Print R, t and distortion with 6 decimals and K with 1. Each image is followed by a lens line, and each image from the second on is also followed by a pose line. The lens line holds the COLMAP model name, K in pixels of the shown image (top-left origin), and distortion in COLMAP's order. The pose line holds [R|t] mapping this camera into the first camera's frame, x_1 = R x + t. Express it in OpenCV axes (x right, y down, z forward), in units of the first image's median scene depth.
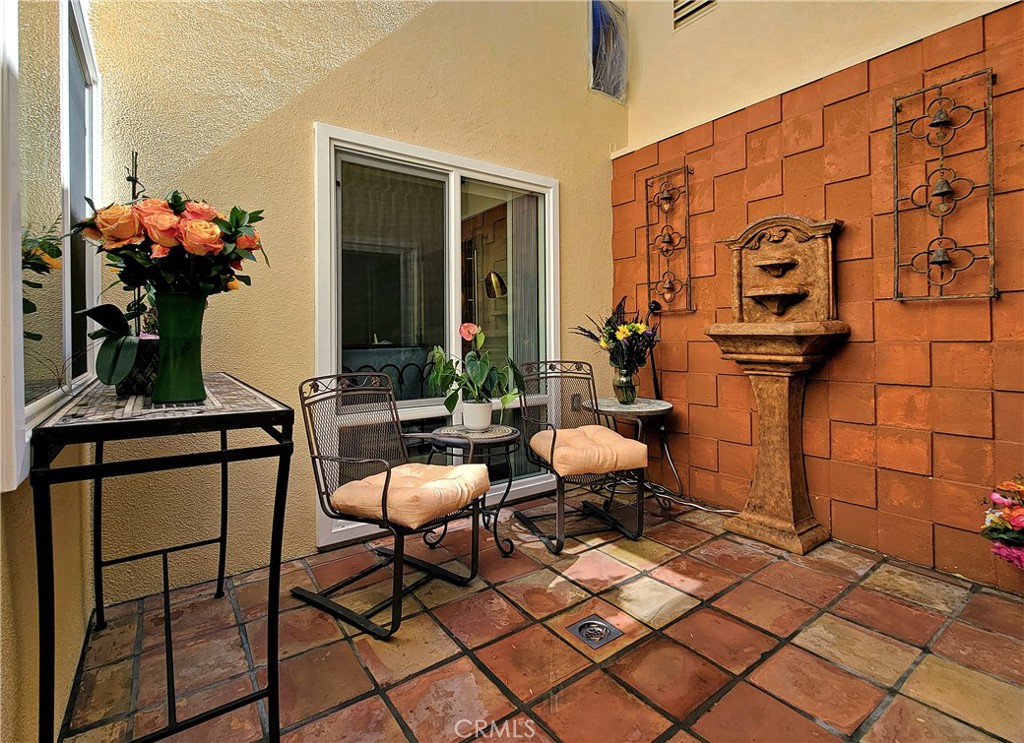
lens RADIAL K [[482.7, 0, 508.0], [0, 482.7, 337.6], [0, 0, 1]] dist [-0.001181, 0.000108]
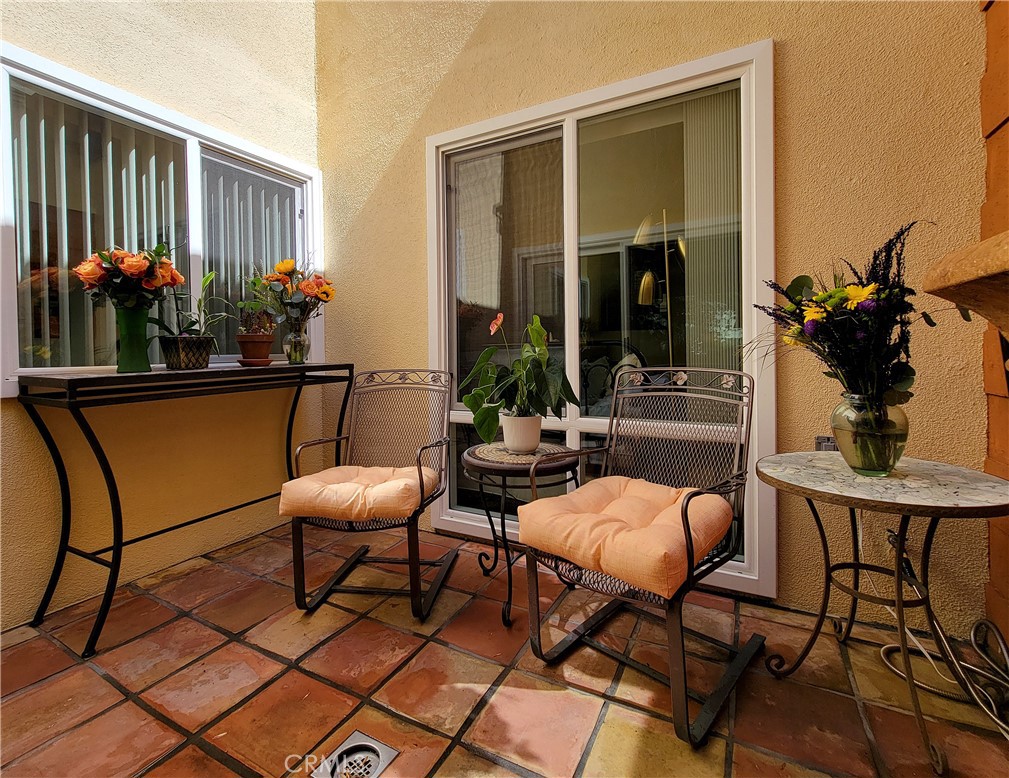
lens RADIAL K [[473.6, 0, 503.6], [0, 473.6, 350.2], [0, 0, 1]] dist [0.000428, 0.000205]
pose [[0.437159, 0.002053, -0.899382, 0.681147], [0.011523, 0.999903, 0.007883, 0.029072], [0.899310, -0.013810, 0.437093, 0.722242]]
